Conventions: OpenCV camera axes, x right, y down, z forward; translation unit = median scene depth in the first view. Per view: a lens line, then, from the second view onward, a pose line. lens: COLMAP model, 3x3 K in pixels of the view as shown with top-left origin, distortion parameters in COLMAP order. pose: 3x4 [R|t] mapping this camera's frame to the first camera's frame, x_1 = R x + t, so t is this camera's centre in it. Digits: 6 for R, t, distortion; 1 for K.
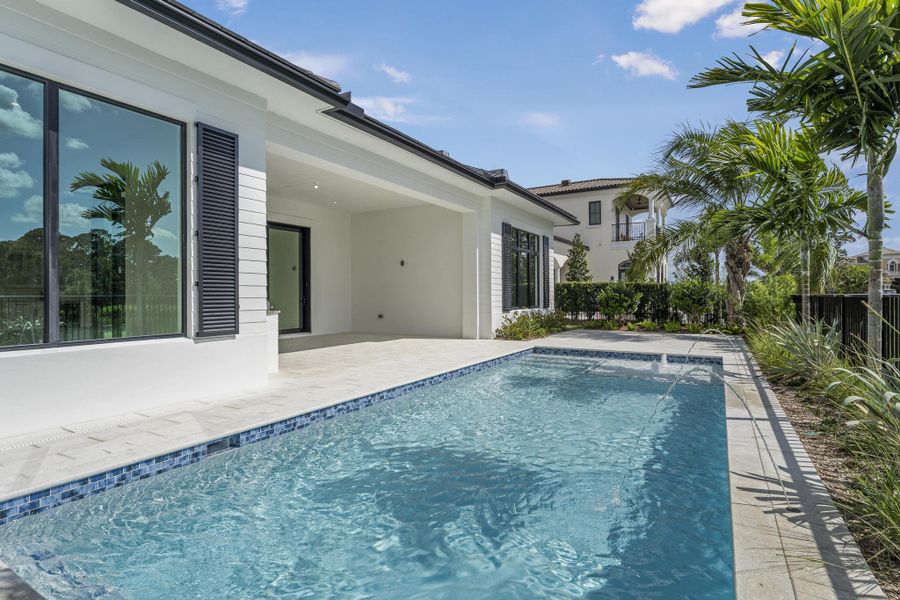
lens RADIAL K [[455.0, 0, 448.2], [0, 455.0, 295.5], [0, 0, 1]] dist [-0.000196, -0.000193]
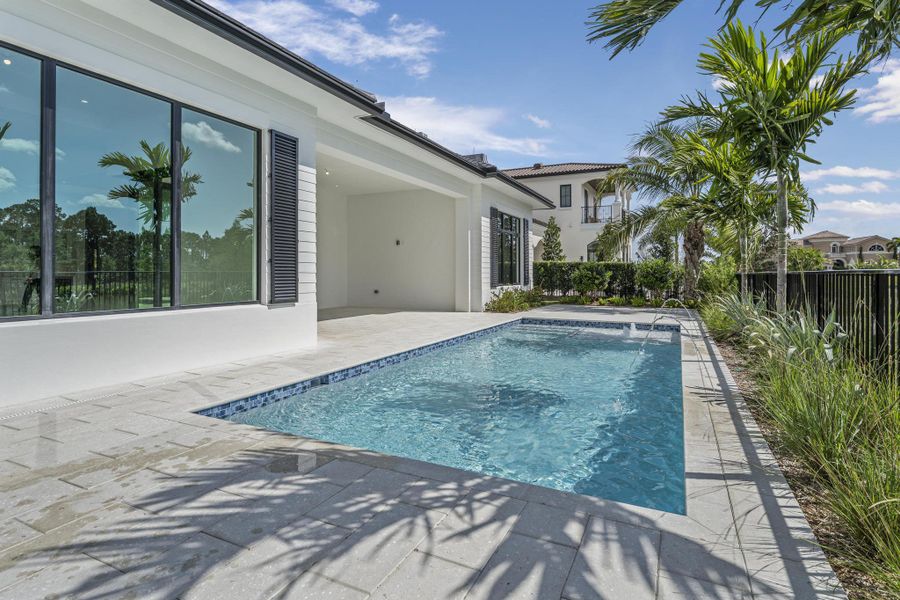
lens RADIAL K [[465.1, 0, 449.7], [0, 465.1, 270.3], [0, 0, 1]] dist [0.003537, 0.000275]
pose [[0.996848, 0.005651, 0.079132, -0.073034], [-0.005002, 0.999952, -0.008395, 0.003695], [-0.079176, 0.007973, 0.996829, -0.127051]]
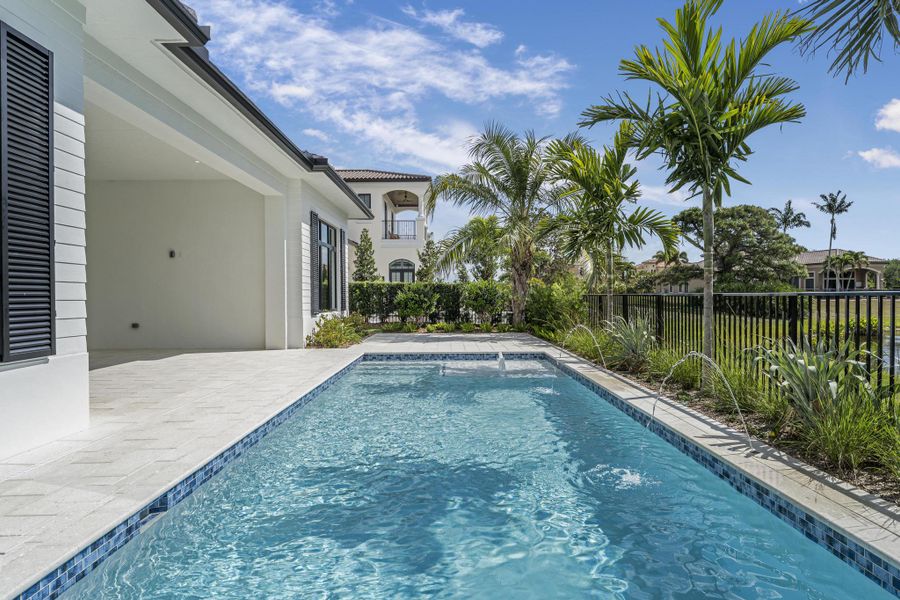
lens RADIAL K [[522.3, 0, 450.0], [0, 522.3, 295.7], [0, 0, 1]] dist [-0.001644, 0.000245]
pose [[0.858407, -0.001813, 0.512966, -0.167591], [0.003303, 0.999993, -0.001993, 0.000949], [-0.512959, 0.003405, 0.858407, 0.026552]]
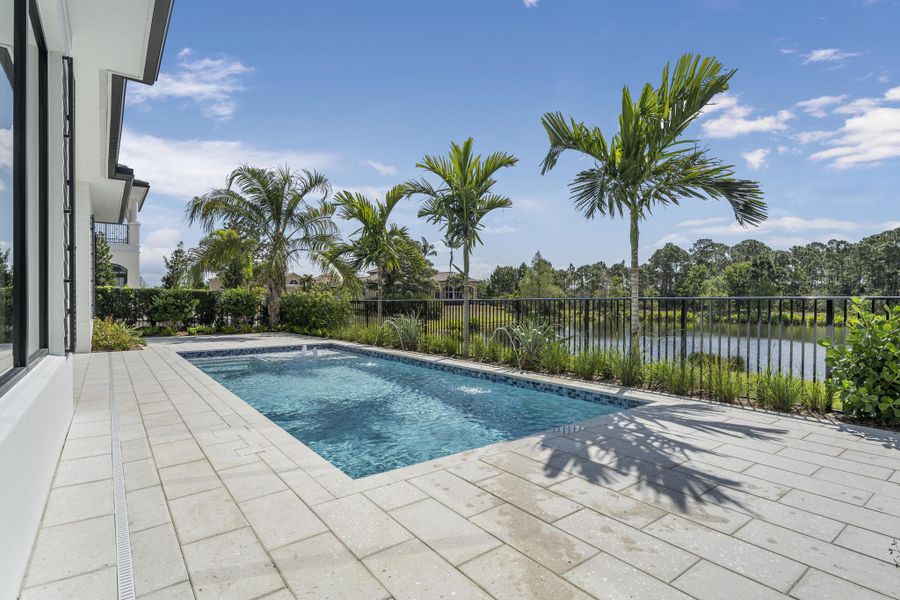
lens RADIAL K [[450.9, 0, 450.0], [0, 450.9, 300.0], [0, 0, 1]] dist [0.002017, -0.000398]
pose [[0.371826, 0.006190, 0.928282, -0.433322], [0.001191, 0.999974, -0.007145, 0.005088], [-0.928302, 0.003762, 0.371809, 0.071496]]
